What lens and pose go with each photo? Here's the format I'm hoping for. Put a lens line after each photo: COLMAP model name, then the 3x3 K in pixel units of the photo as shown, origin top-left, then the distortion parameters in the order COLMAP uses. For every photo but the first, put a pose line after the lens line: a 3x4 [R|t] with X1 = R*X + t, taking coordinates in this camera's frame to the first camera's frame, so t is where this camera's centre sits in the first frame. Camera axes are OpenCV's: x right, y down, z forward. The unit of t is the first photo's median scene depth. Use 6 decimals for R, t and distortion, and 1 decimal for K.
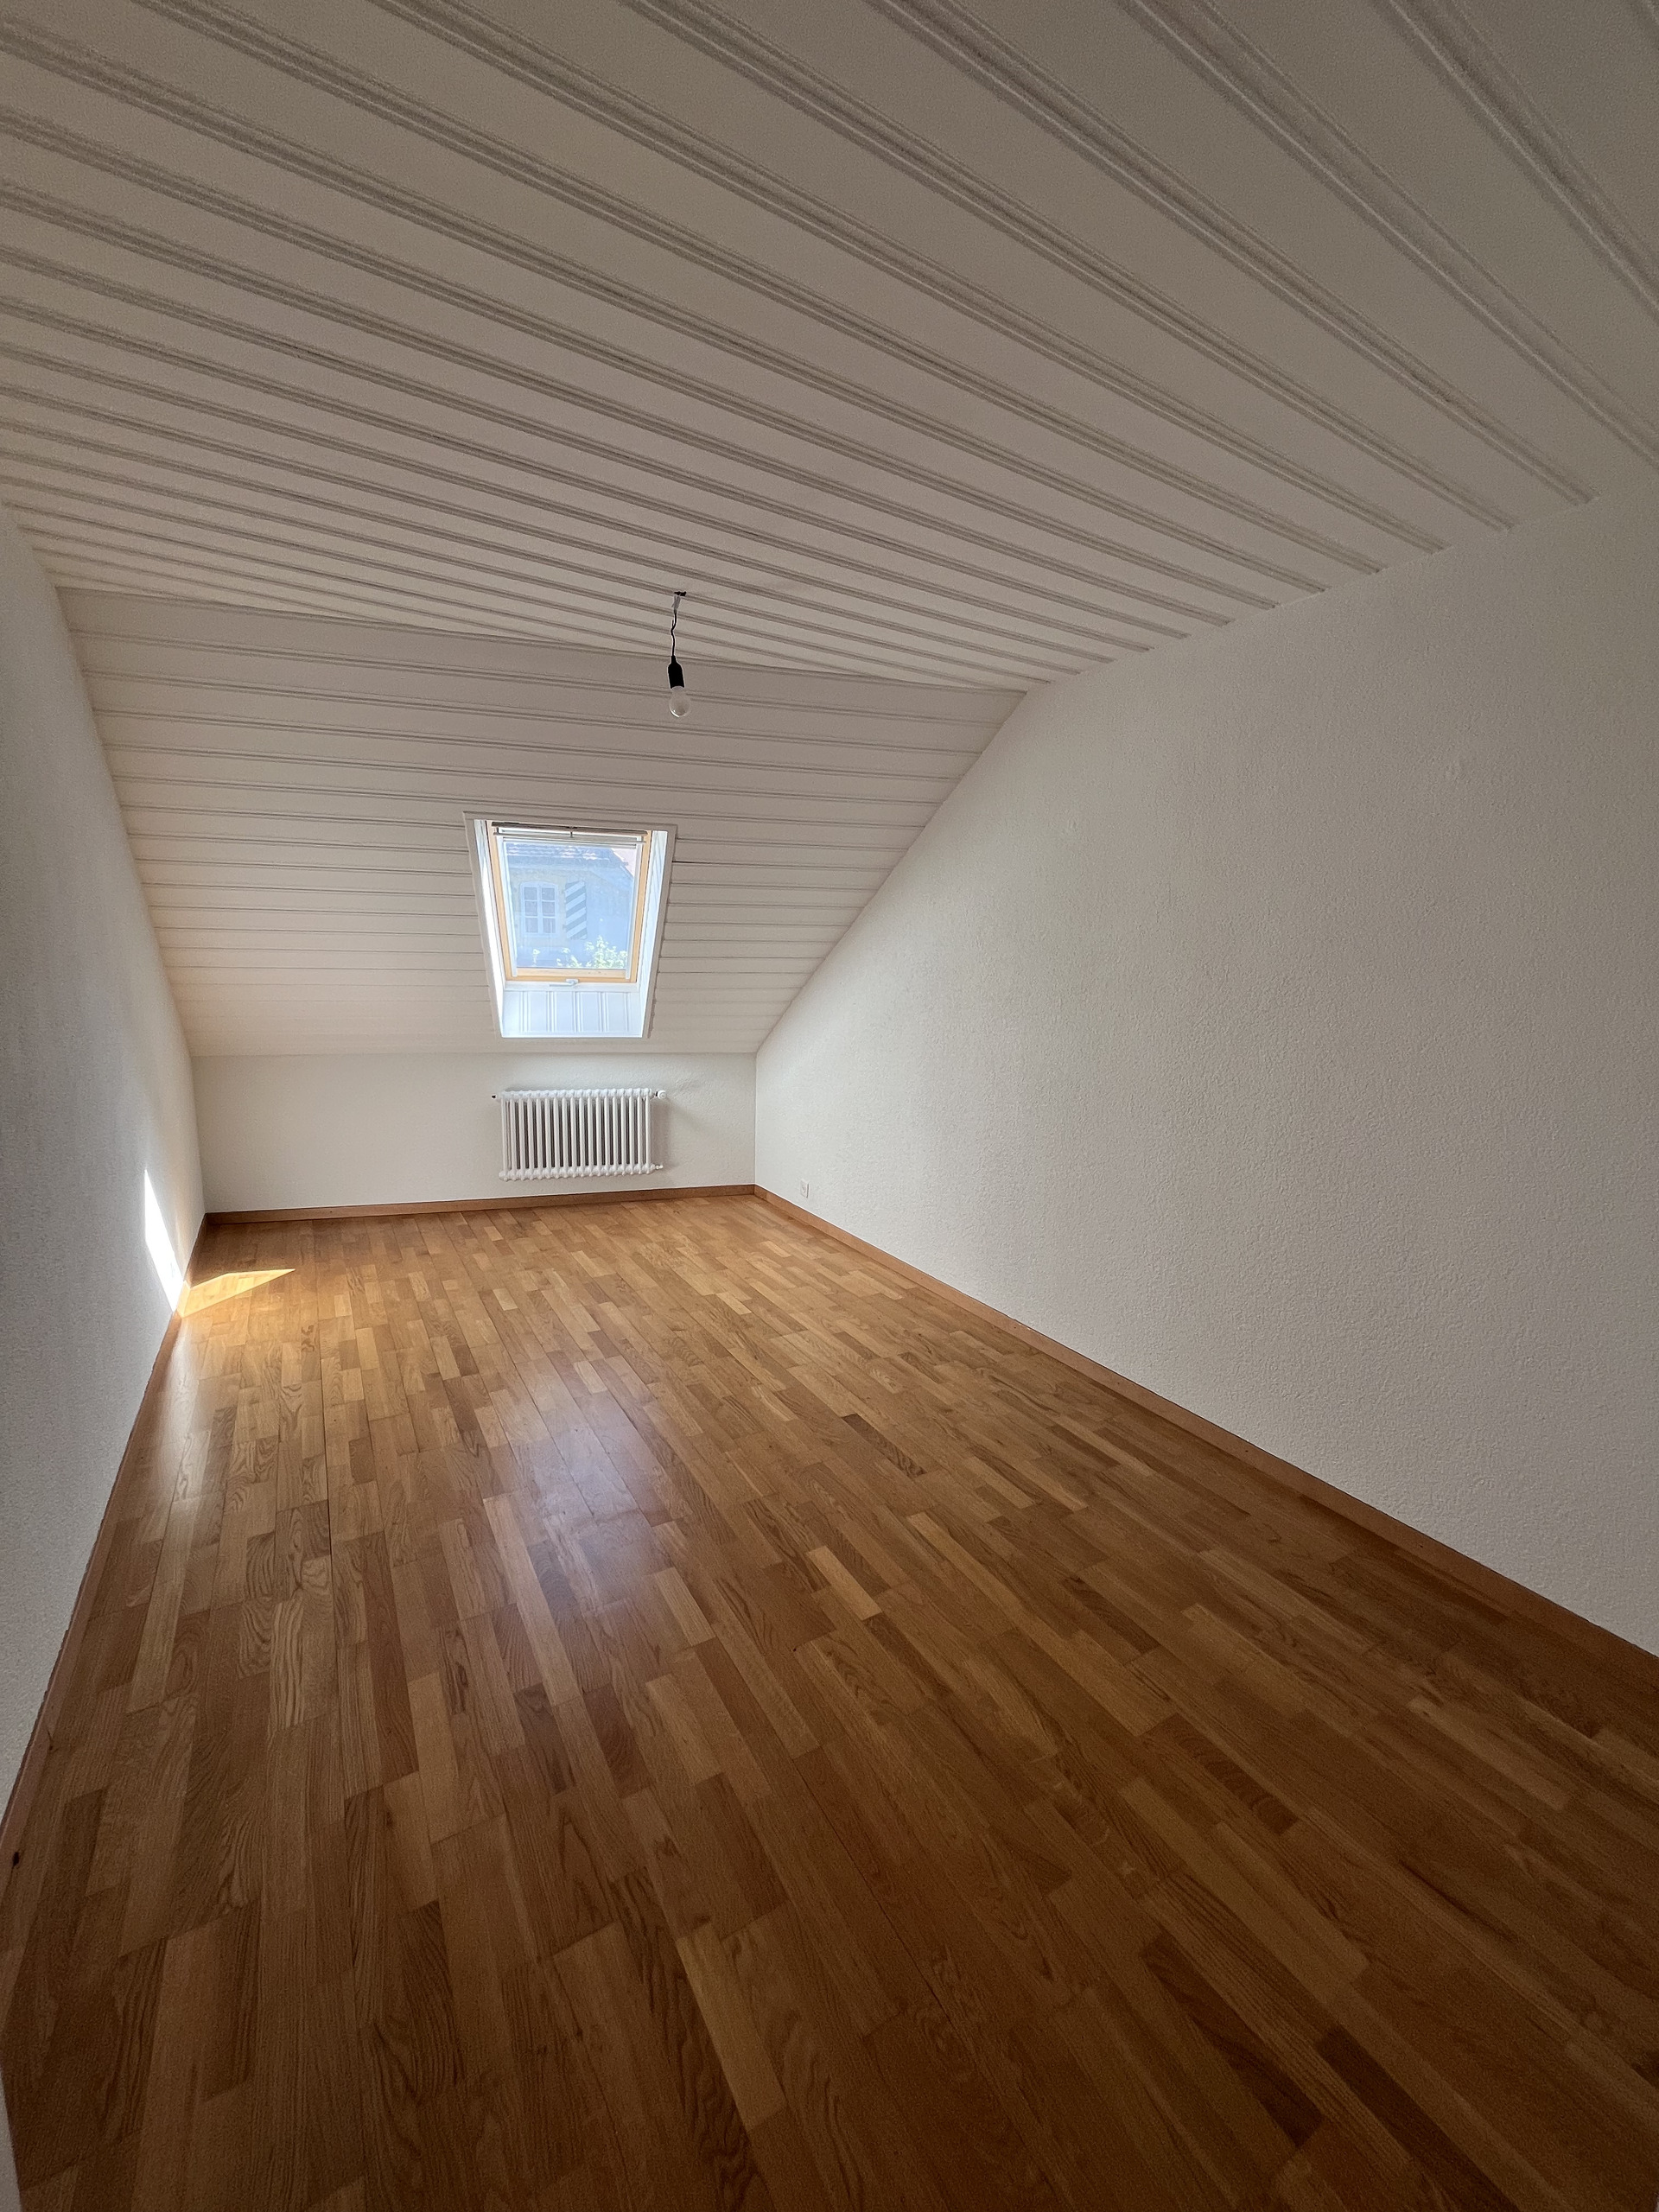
lens RADIAL K [[893.9, 0, 829.1], [0, 893.9, 1099.7], [0, 0, 1]] dist [-0.000995, -0.000597]
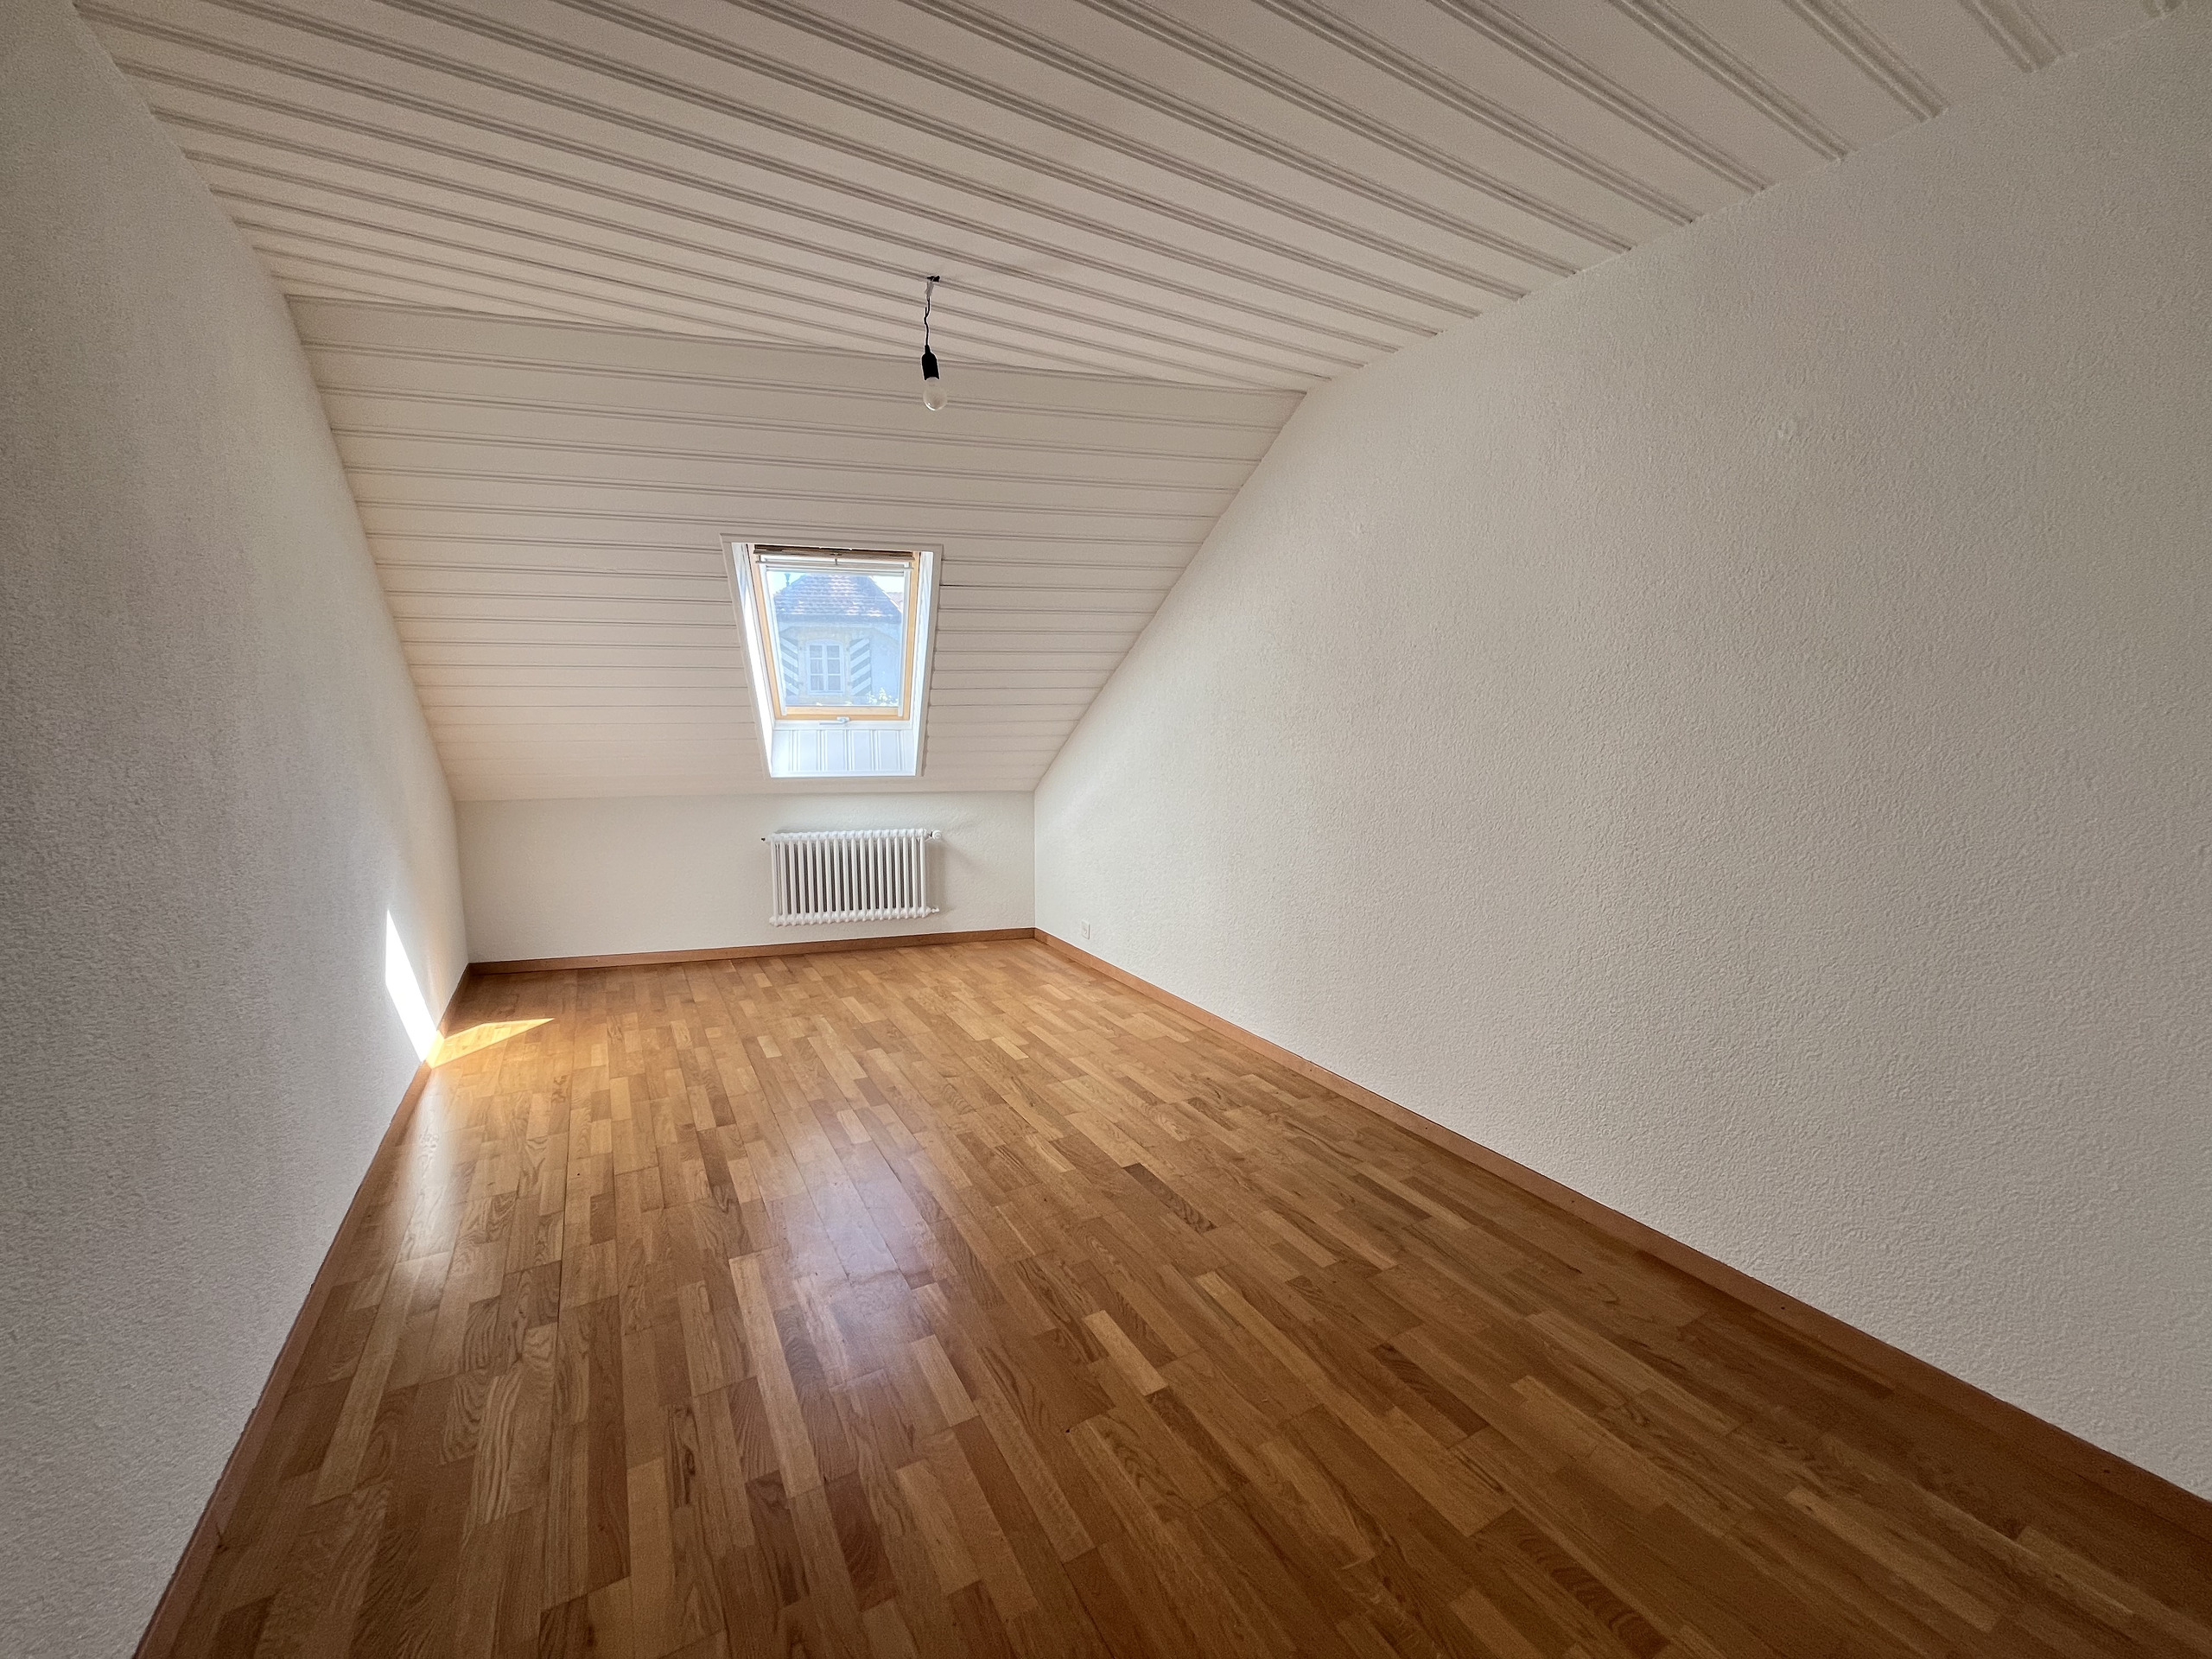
lens RADIAL K [[893.9, 0, 1093.3], [0, 893.9, 827.9], [0, 0, 1]] dist [-0.000995, -0.000597]
pose [[0.999485, -0.017871, -0.026649, 0.020120], [0.017040, 0.999372, -0.031078, 0.051193], [0.027188, 0.030608, 0.999162, 0.104556]]
